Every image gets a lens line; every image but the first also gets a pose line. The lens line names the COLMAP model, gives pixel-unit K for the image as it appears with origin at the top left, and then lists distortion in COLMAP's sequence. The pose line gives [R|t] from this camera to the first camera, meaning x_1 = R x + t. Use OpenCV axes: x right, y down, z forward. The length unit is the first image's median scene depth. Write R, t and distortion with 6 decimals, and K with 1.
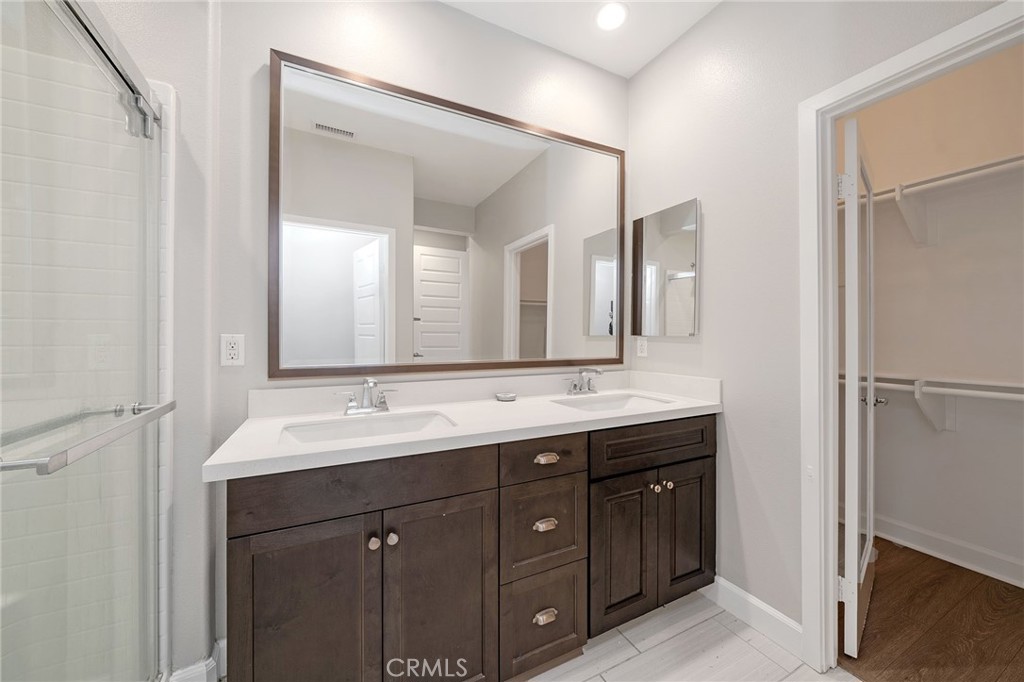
lens RADIAL K [[365.6, 0, 507.9], [0, 365.6, 338.6], [0, 0, 1]] dist [-0.004521, 0.000224]
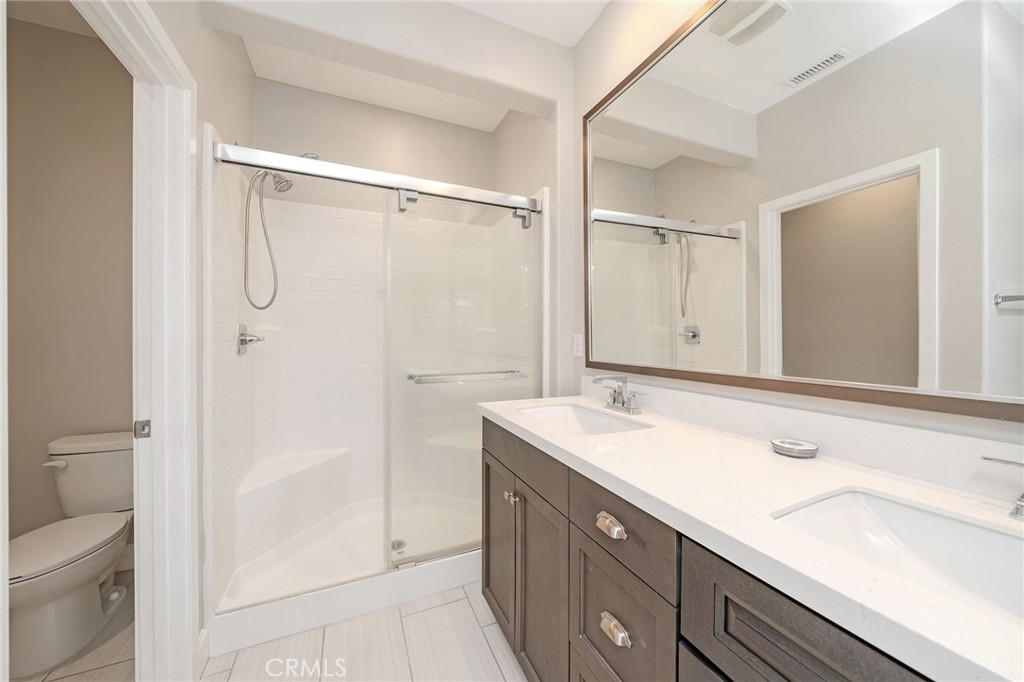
lens RADIAL K [[365.6, 0, 507.6], [0, 365.6, 337.1], [0, 0, 1]] dist [-0.004521, 0.000224]
pose [[-0.015916, 0.004833, -0.999862, 0.682132], [0.007869, 0.999958, 0.004709, -0.010931], [0.999842, -0.007793, -0.015953, 0.744624]]
